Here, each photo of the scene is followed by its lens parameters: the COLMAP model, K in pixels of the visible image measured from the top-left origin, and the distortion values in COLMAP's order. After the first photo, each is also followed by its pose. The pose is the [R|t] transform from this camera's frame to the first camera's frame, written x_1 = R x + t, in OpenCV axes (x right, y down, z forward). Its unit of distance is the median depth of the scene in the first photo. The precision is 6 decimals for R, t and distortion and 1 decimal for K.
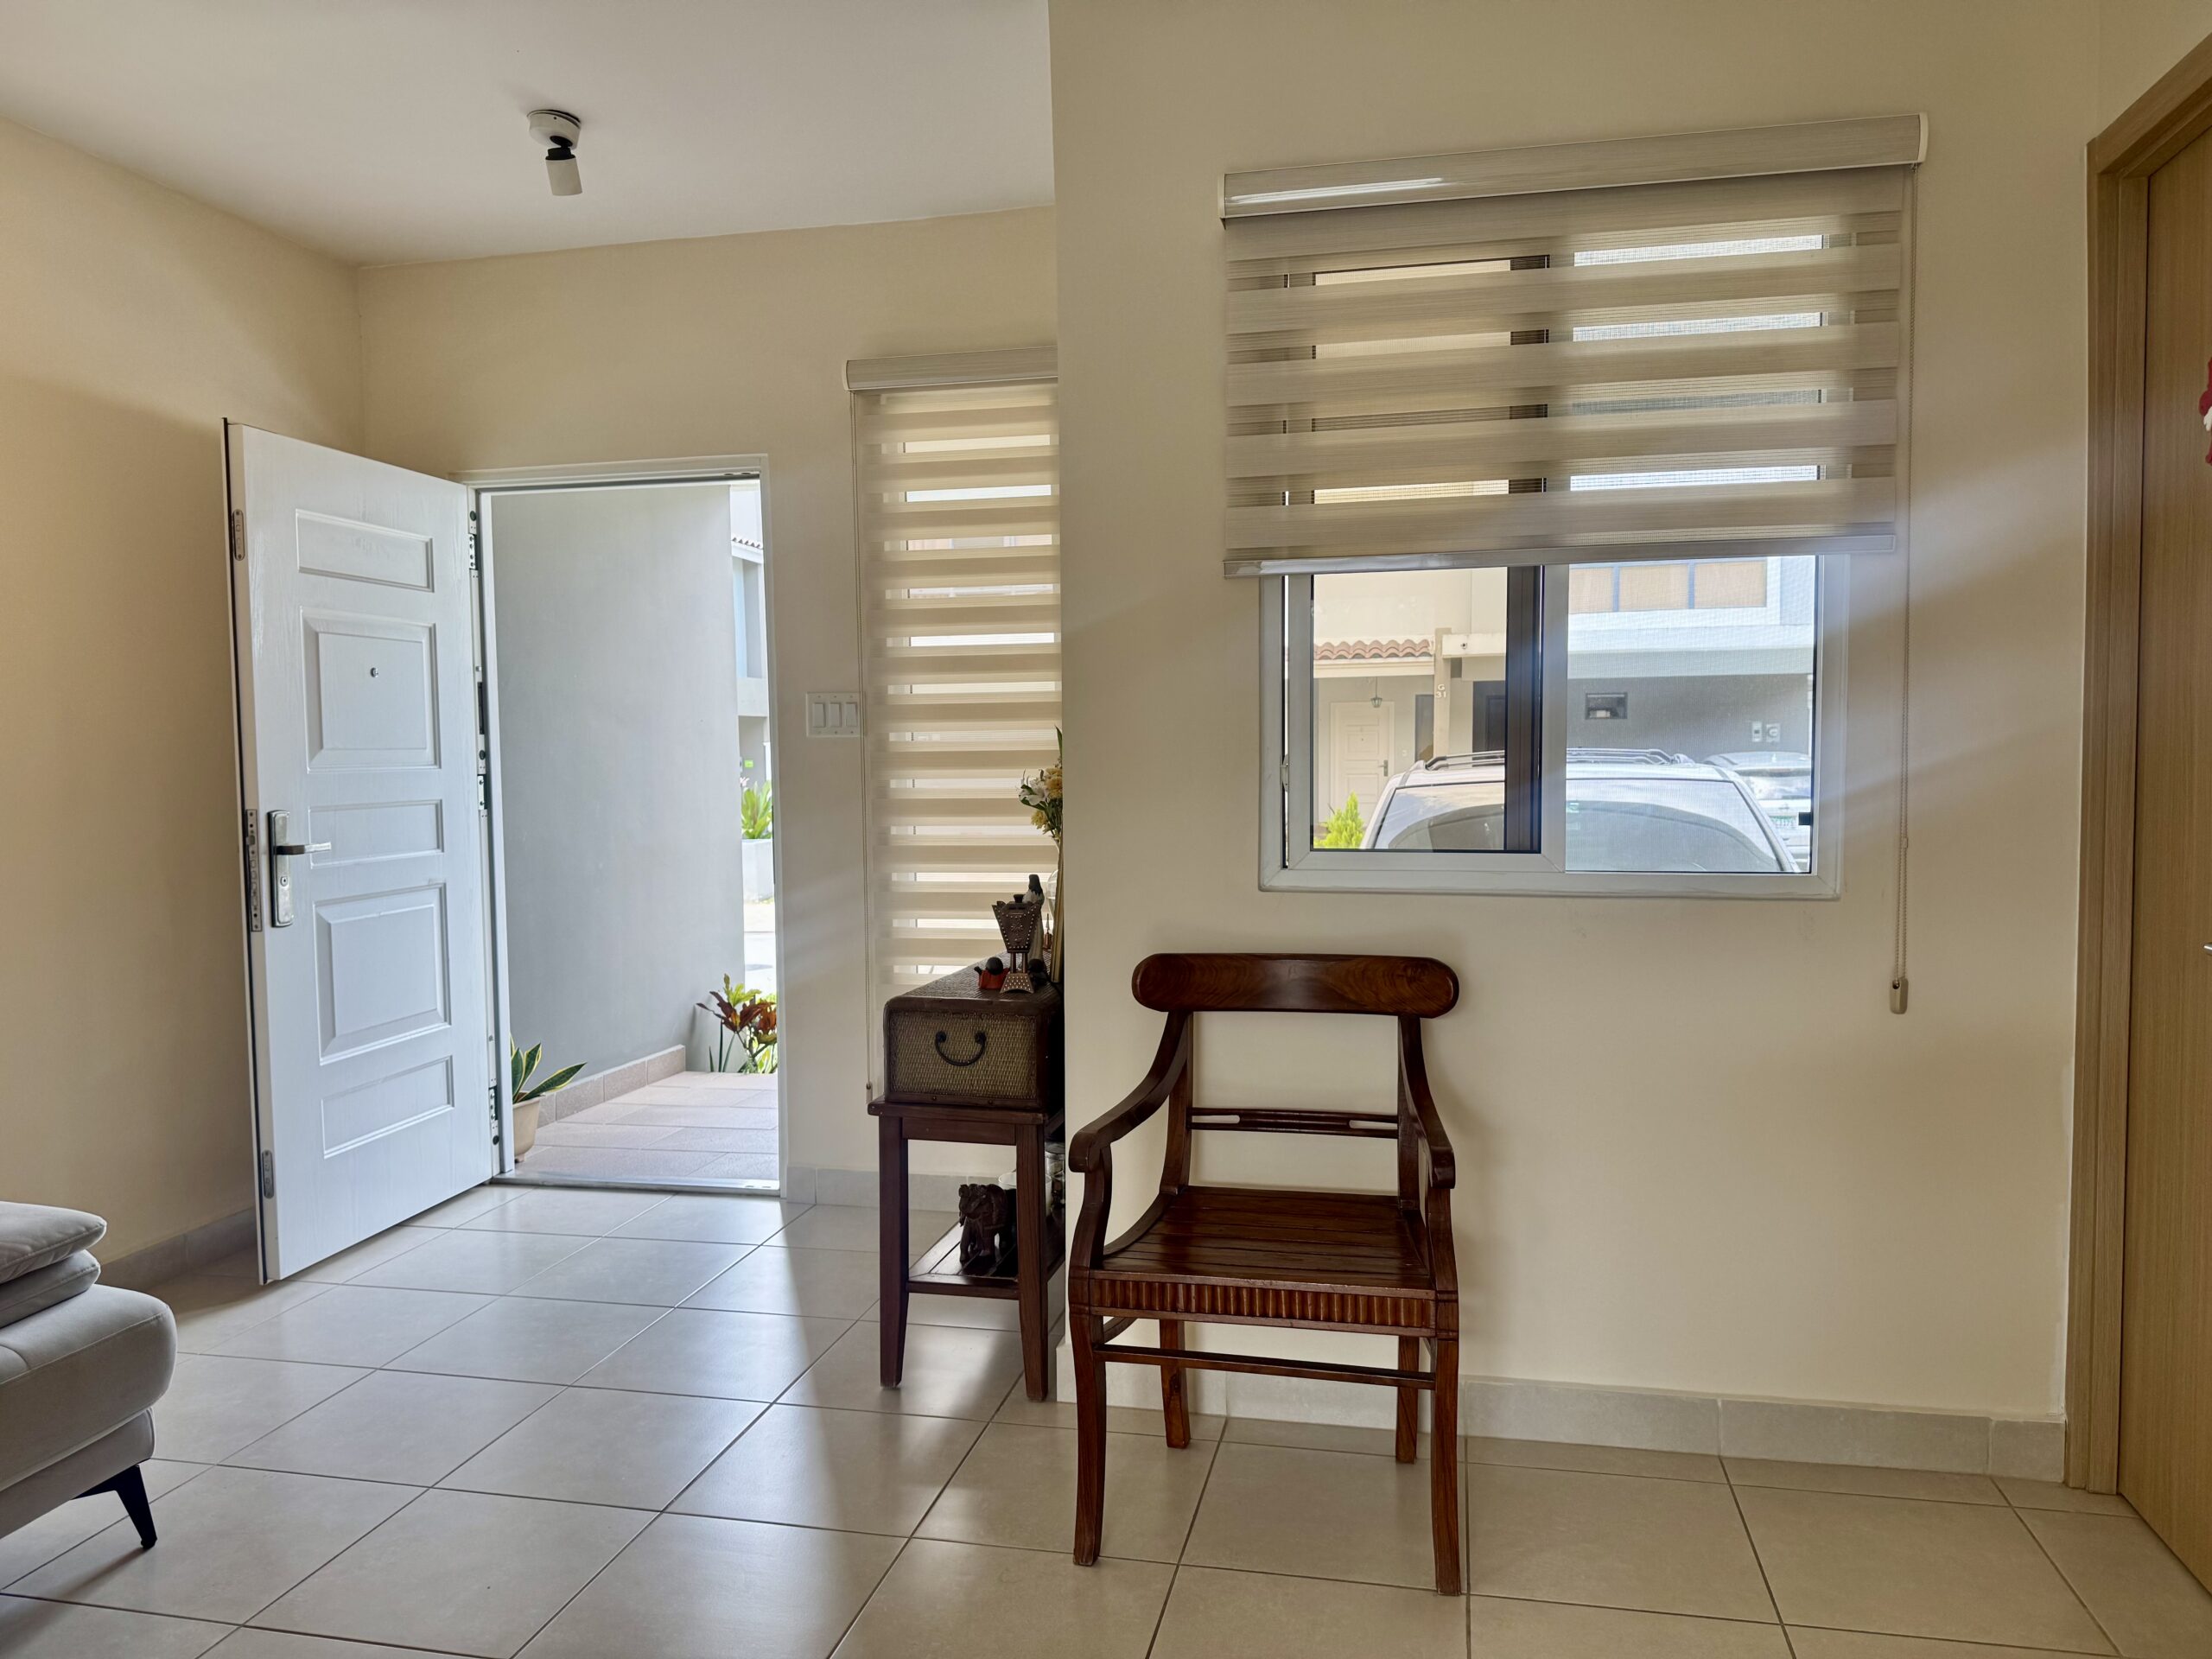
lens RADIAL K [[1557.4, 0, 1106.0], [0, 1557.4, 829.5], [0, 0, 1]] dist [0.052148, -0.000243]
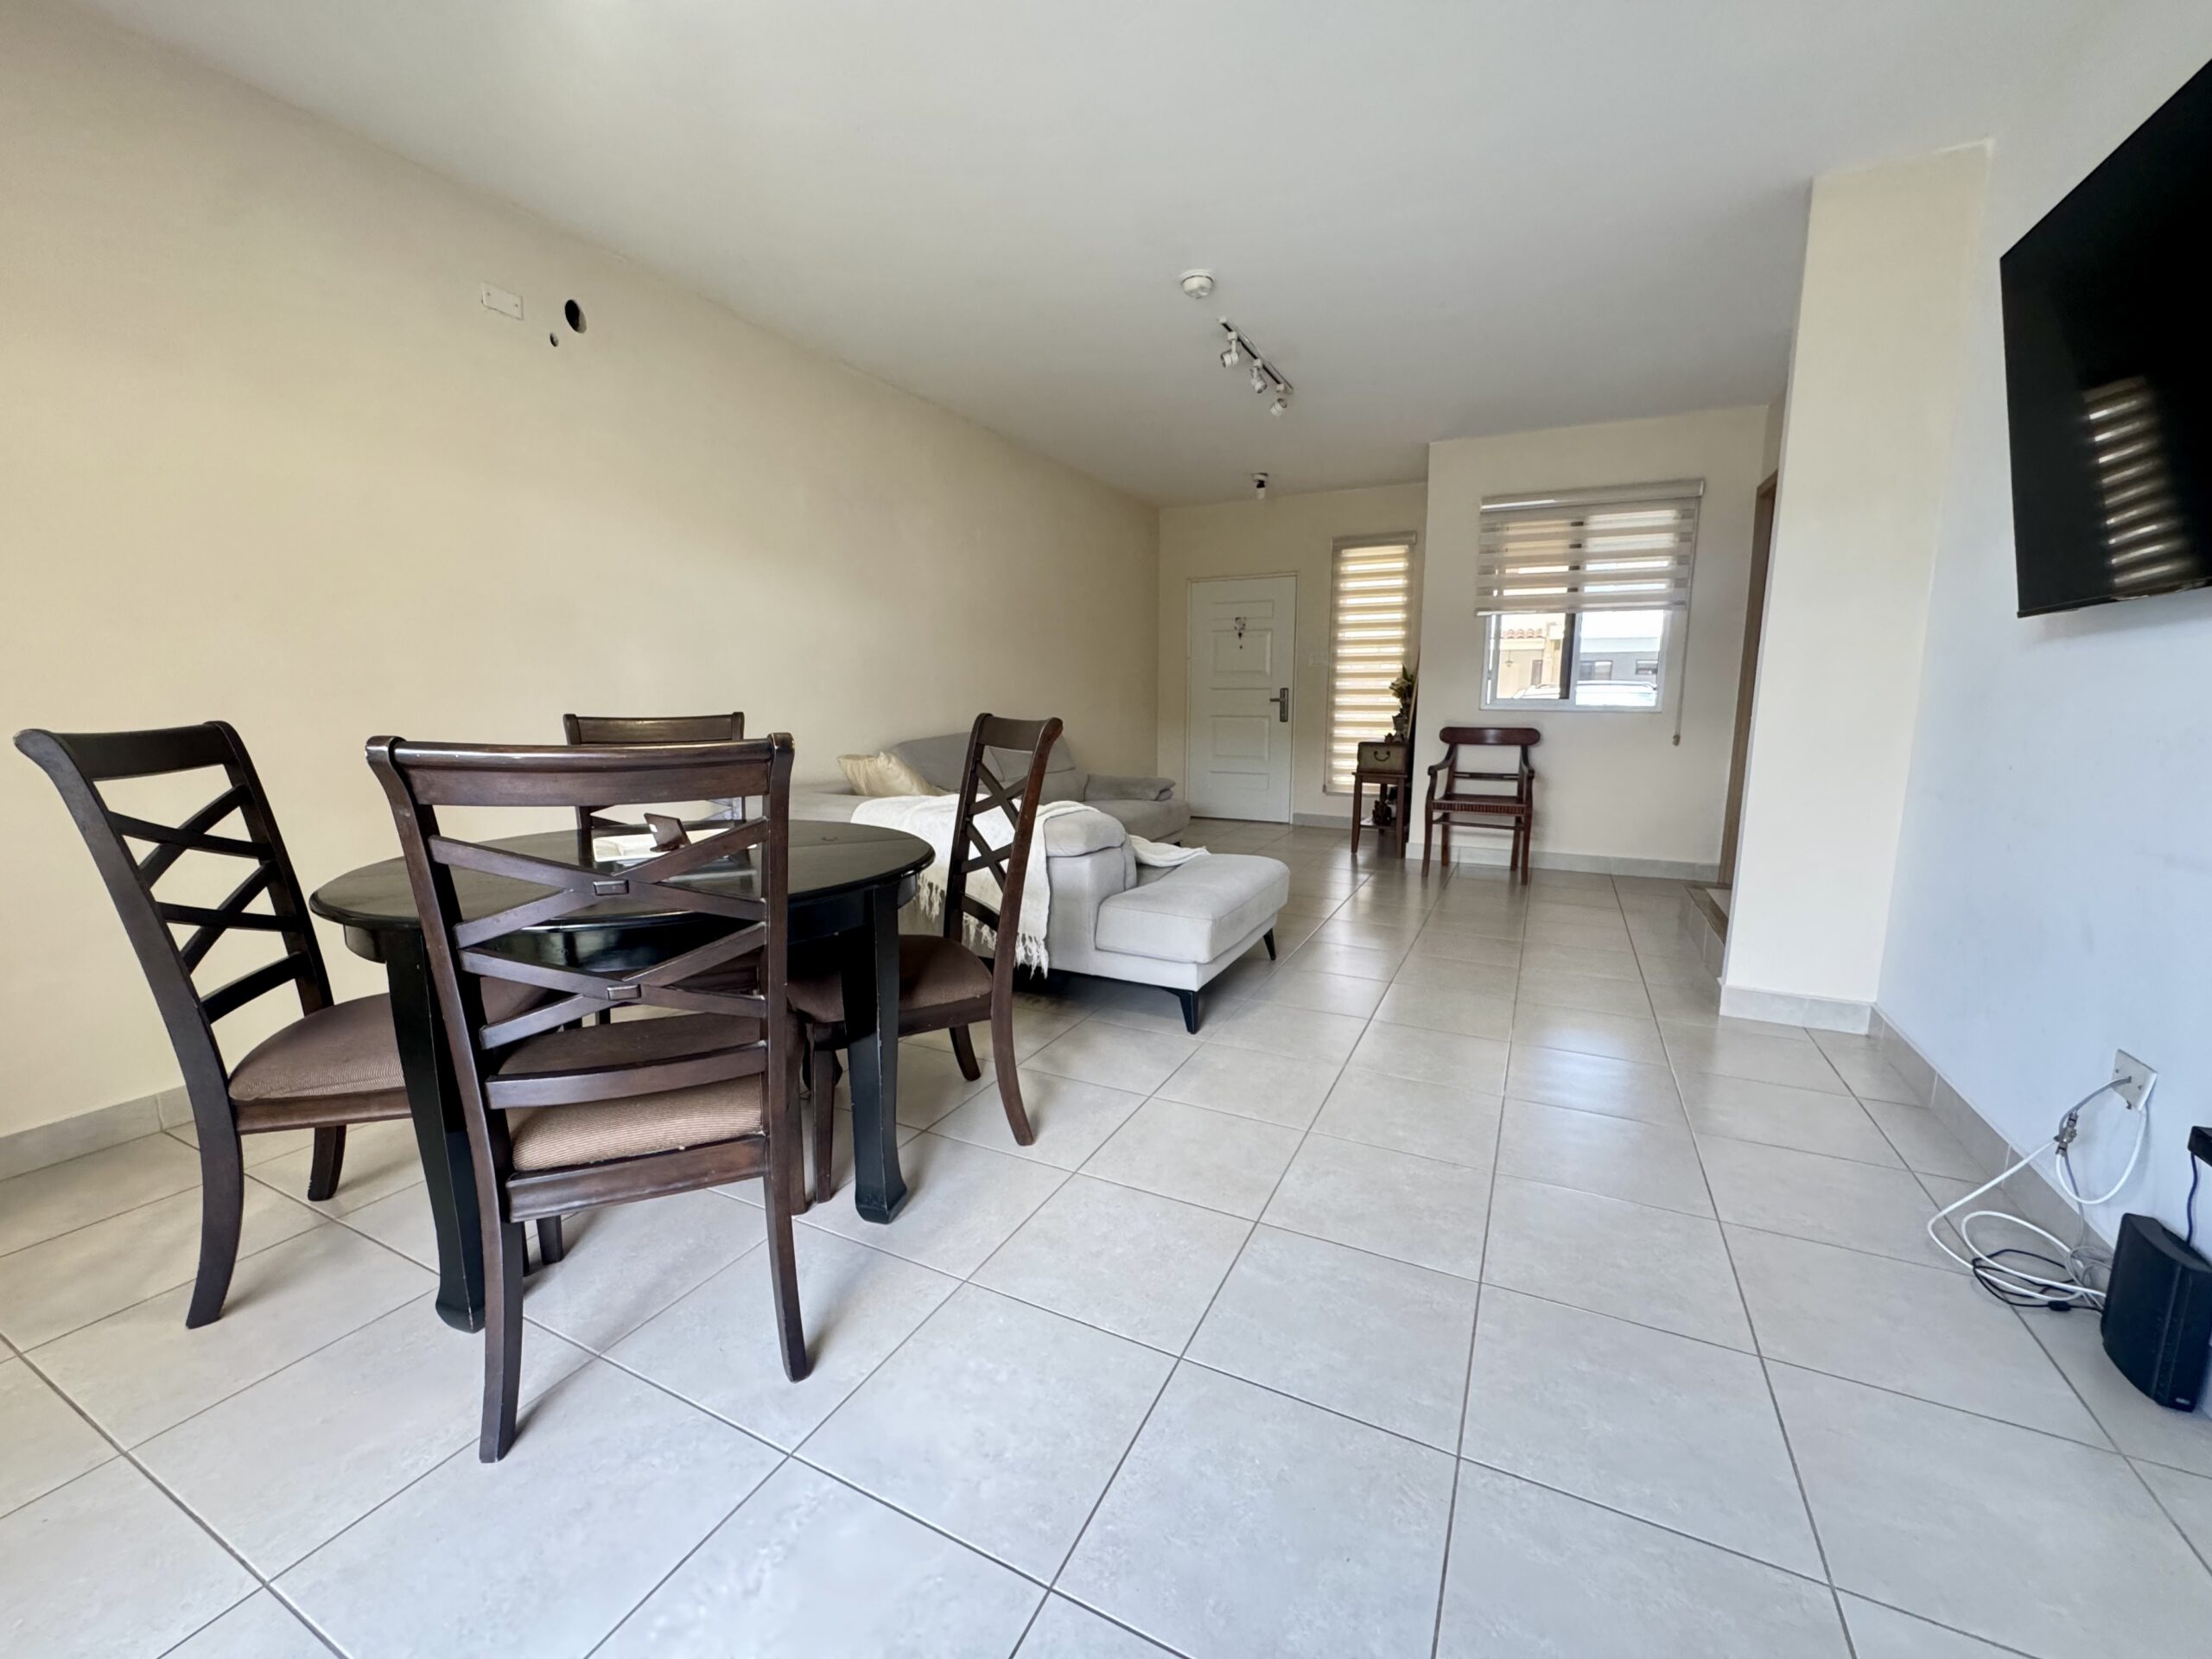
lens RADIAL K [[886.9, 0, 1106.0], [0, 886.9, 829.5], [0, 0, 1]] dist [0.001186, 0.000221]
pose [[0.970717, 0.052207, -0.234483, -0.233393], [-0.029988, 0.994799, 0.097343, 0.139831], [0.238346, -0.087461, 0.967234, -1.131266]]
